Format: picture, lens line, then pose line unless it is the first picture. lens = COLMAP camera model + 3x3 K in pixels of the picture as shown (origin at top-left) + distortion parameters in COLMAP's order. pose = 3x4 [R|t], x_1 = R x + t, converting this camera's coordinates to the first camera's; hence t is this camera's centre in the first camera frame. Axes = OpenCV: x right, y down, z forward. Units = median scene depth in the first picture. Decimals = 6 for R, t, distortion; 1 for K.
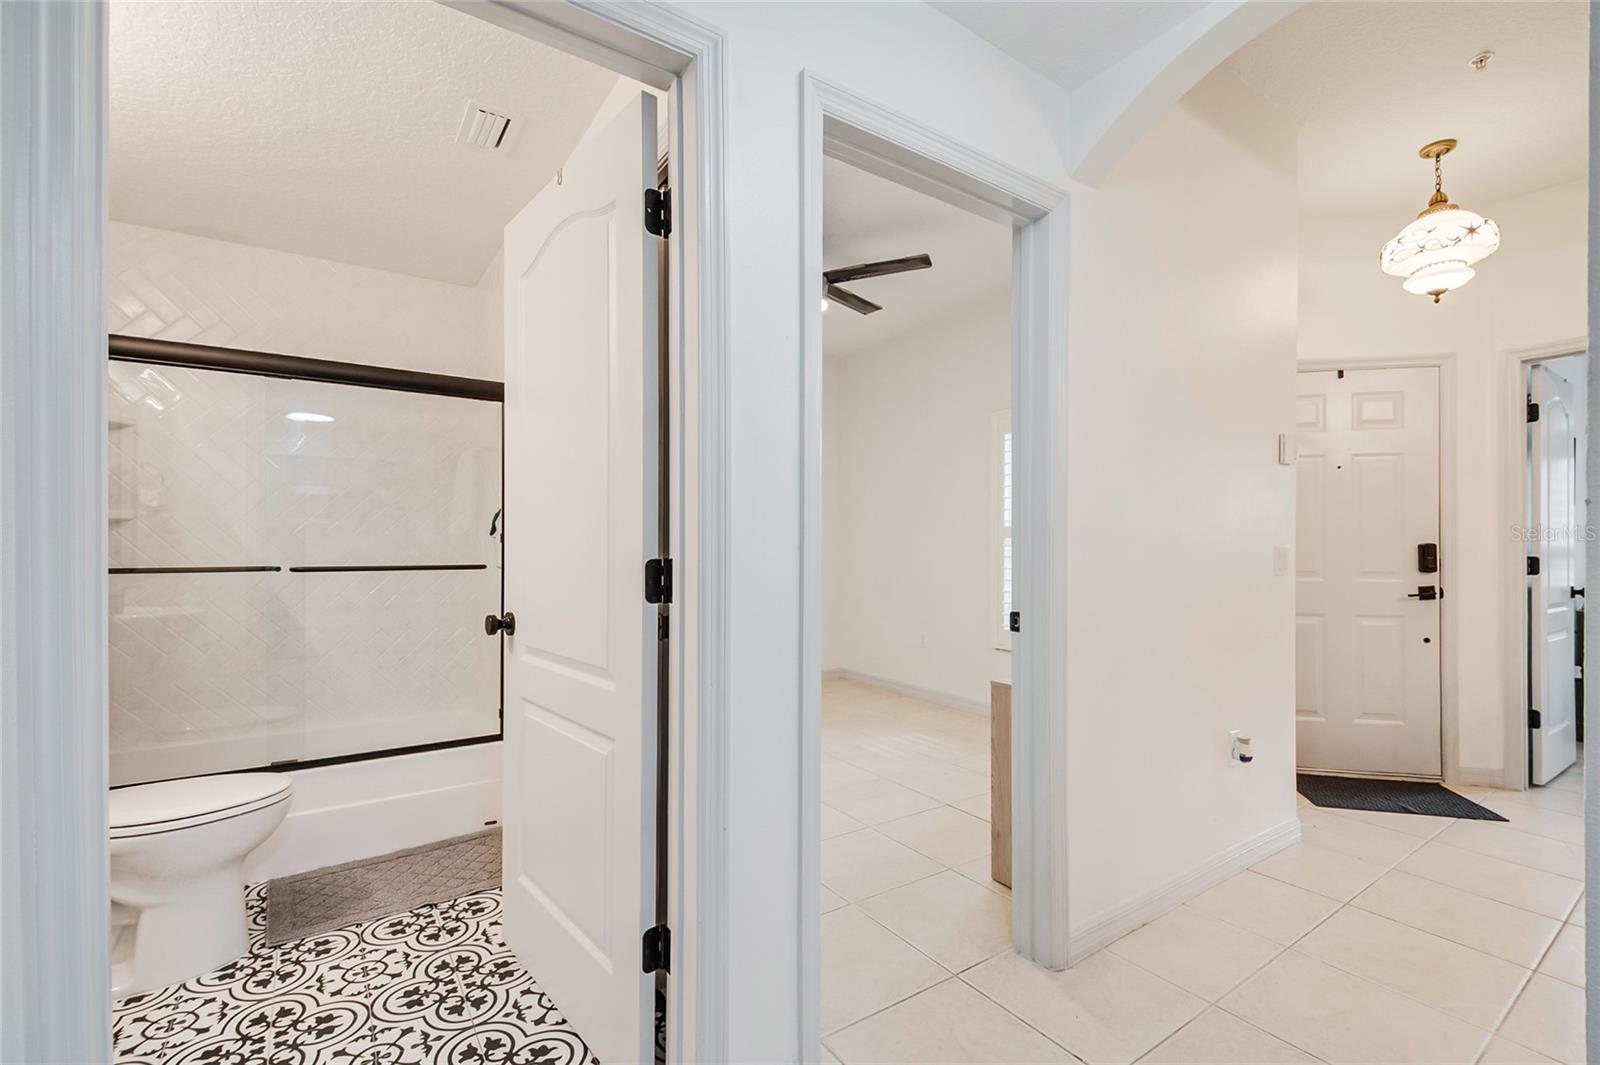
lens RADIAL K [[703.7, 0, 799.1], [0, 703.7, 547.5], [0, 0, 1]] dist [0.015275, -0.017697]
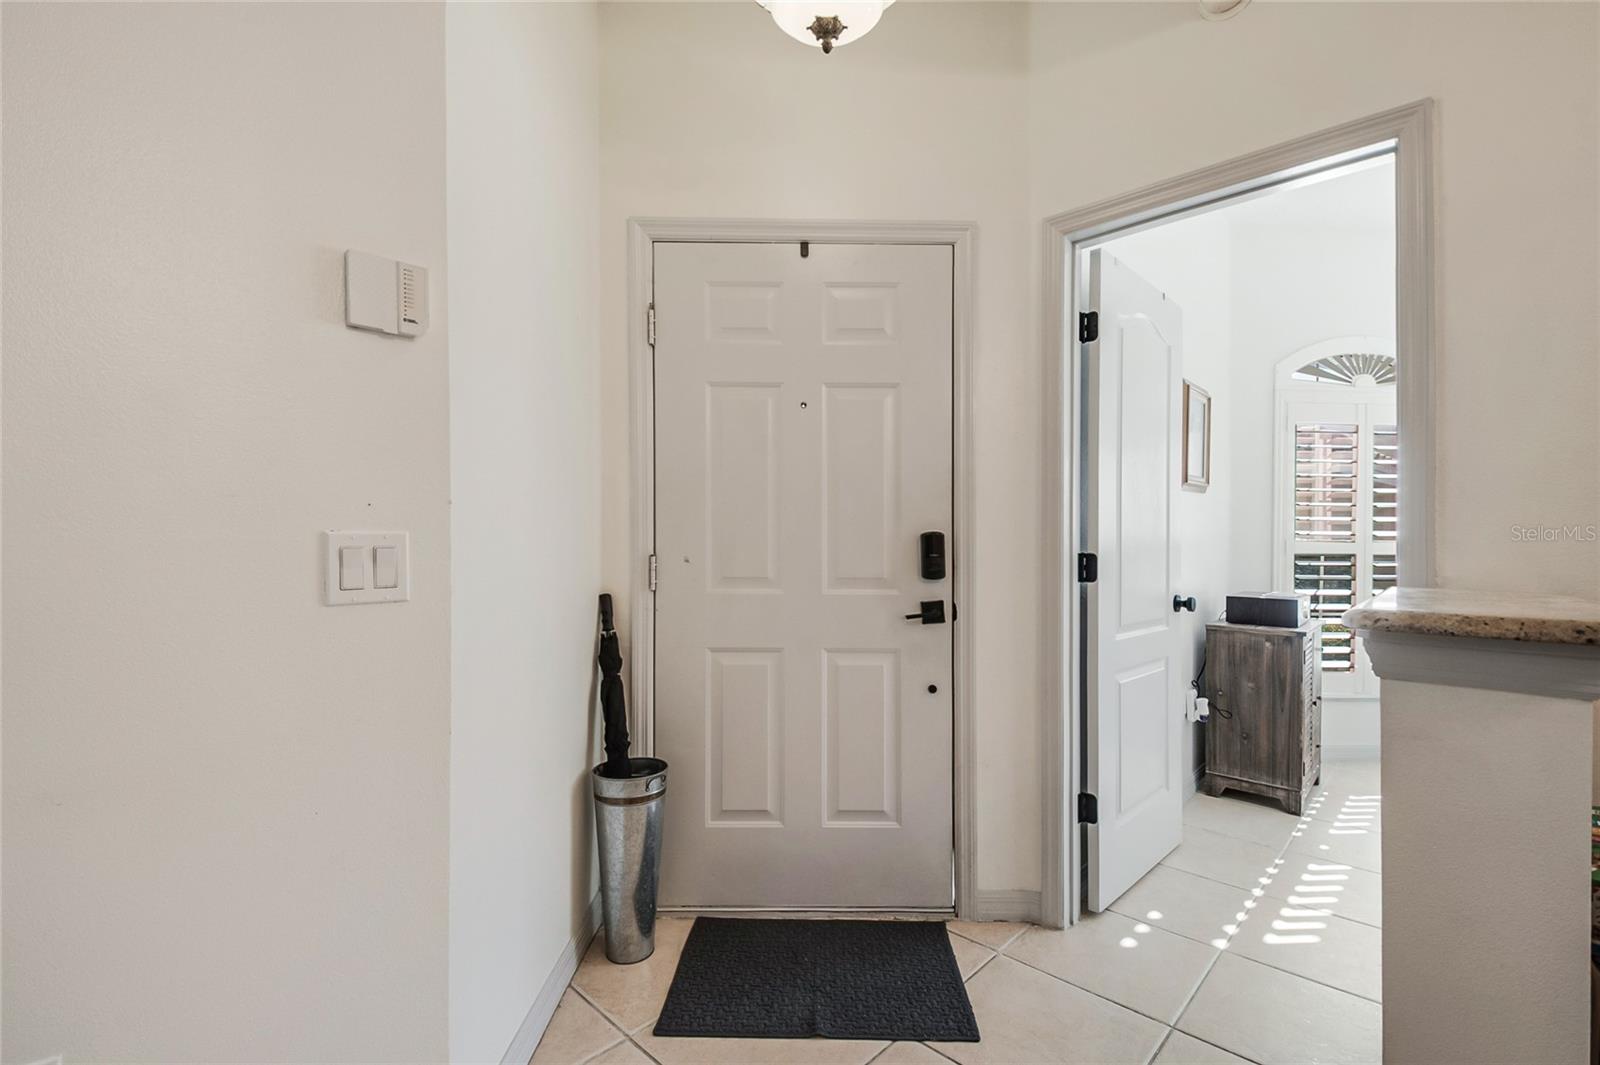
lens RADIAL K [[715.3, 0, 798.4], [0, 715.3, 552.4], [0, 0, 1]] dist [-0.000263, -0.000113]
pose [[0.980563, -0.003914, 0.196164, 0.710855], [0.001326, 0.999910, 0.013323, 0.004069], [-0.196199, -0.012804, 0.980481, 0.445774]]
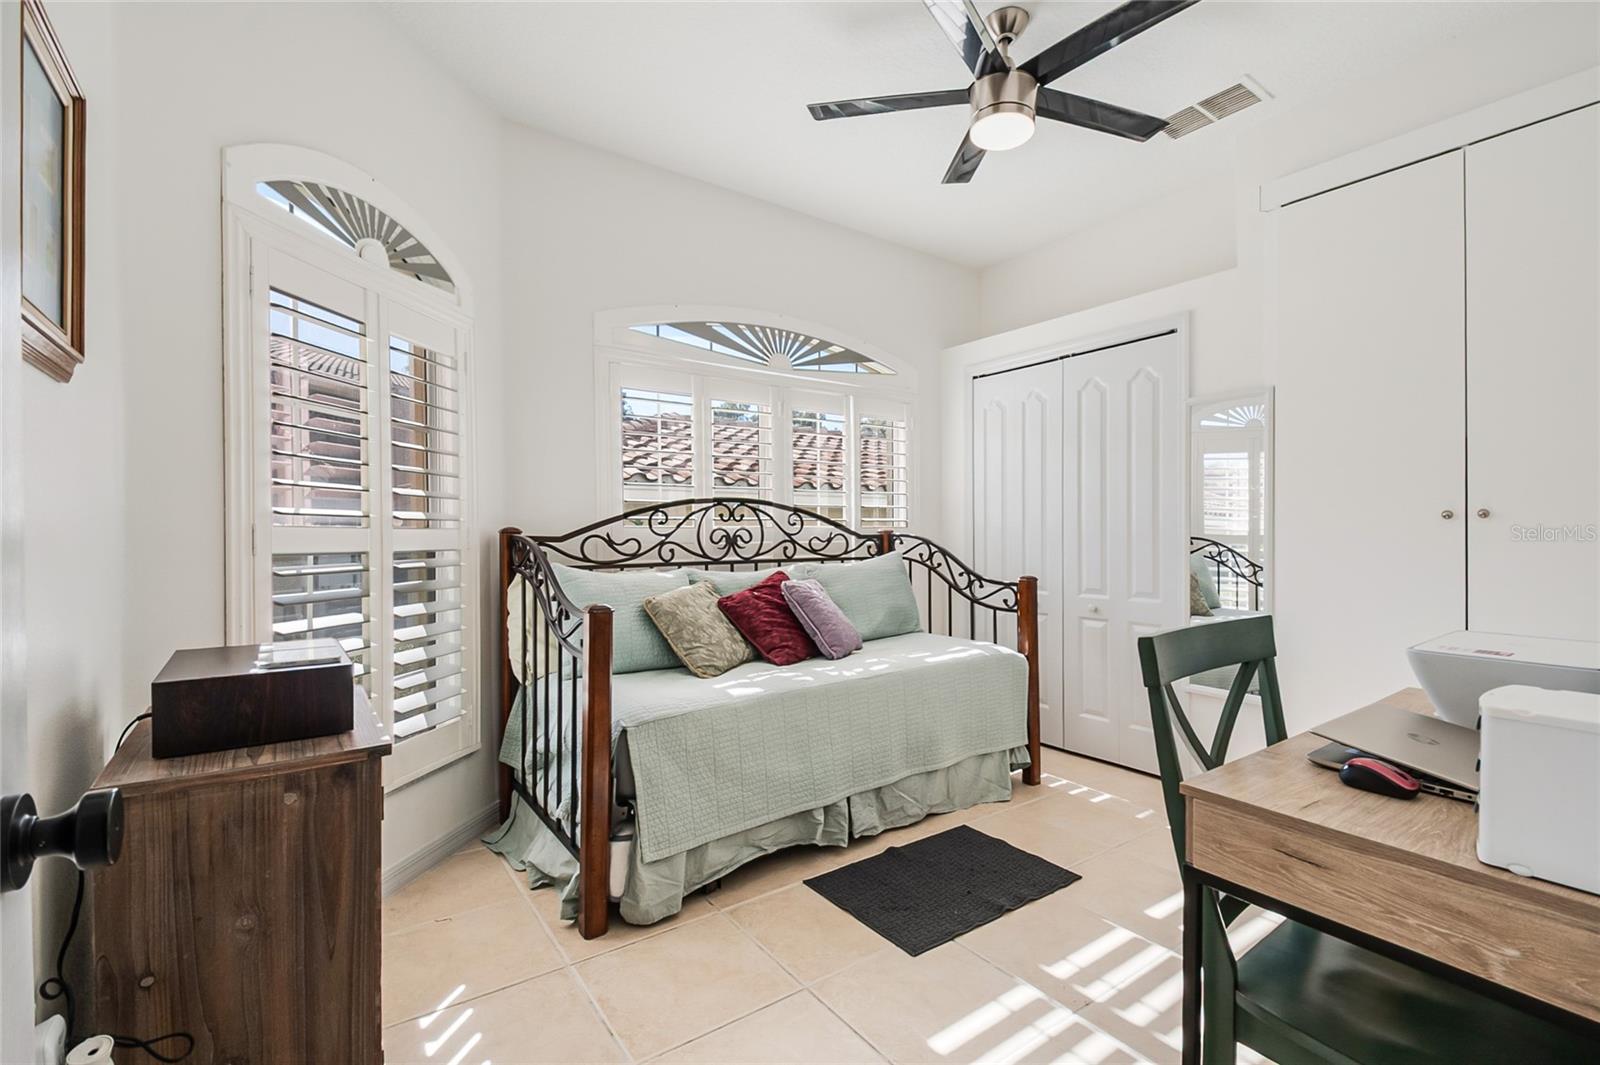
lens RADIAL K [[713.7, 0, 807.5], [0, 713.7, 539.0], [0, 0, 1]] dist [0.027132, -0.013520]
pose [[-0.007451, -0.011971, 0.999901, 1.154082], [-0.002179, 0.999926, 0.011955, 0.003637], [-0.999970, -0.002090, -0.007477, 1.009983]]
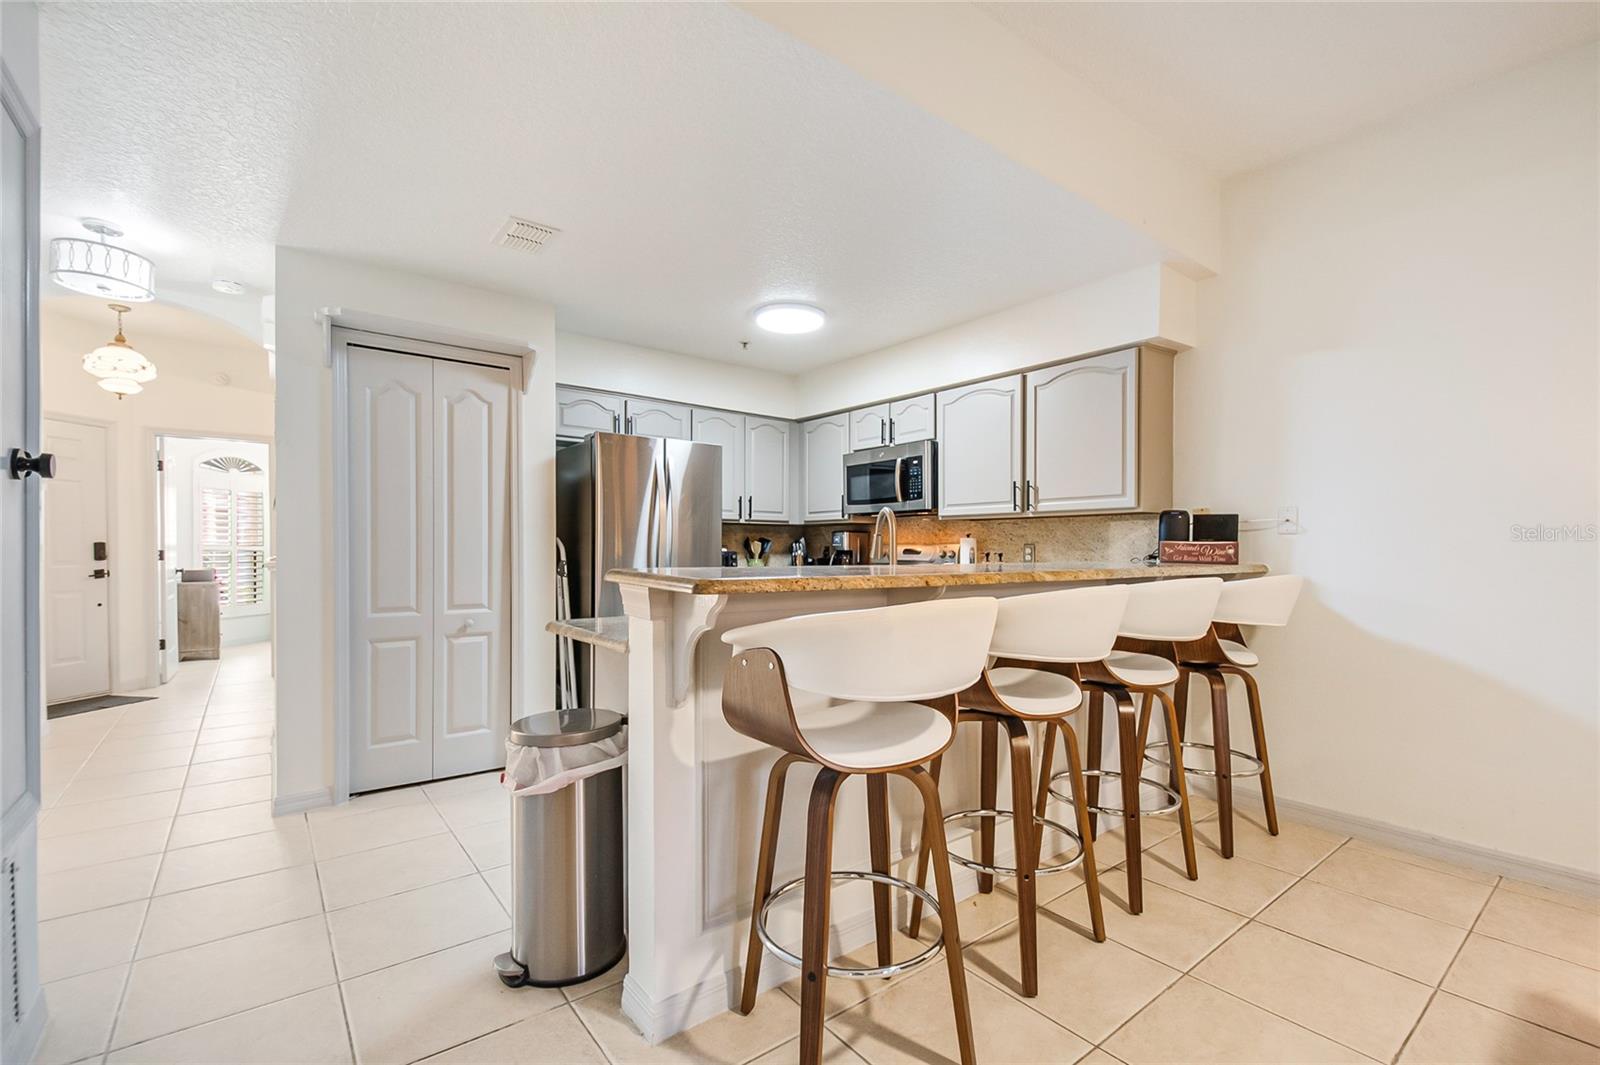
lens RADIAL K [[703.7, 0, 799.1], [0, 703.7, 547.5], [0, 0, 1]] dist [0.015275, -0.017697]
pose [[-0.042919, -0.005127, 0.999065, -0.783383], [-0.000777, 0.999987, 0.005099, -0.002637], [-0.999078, -0.000558, -0.042922, -0.515496]]
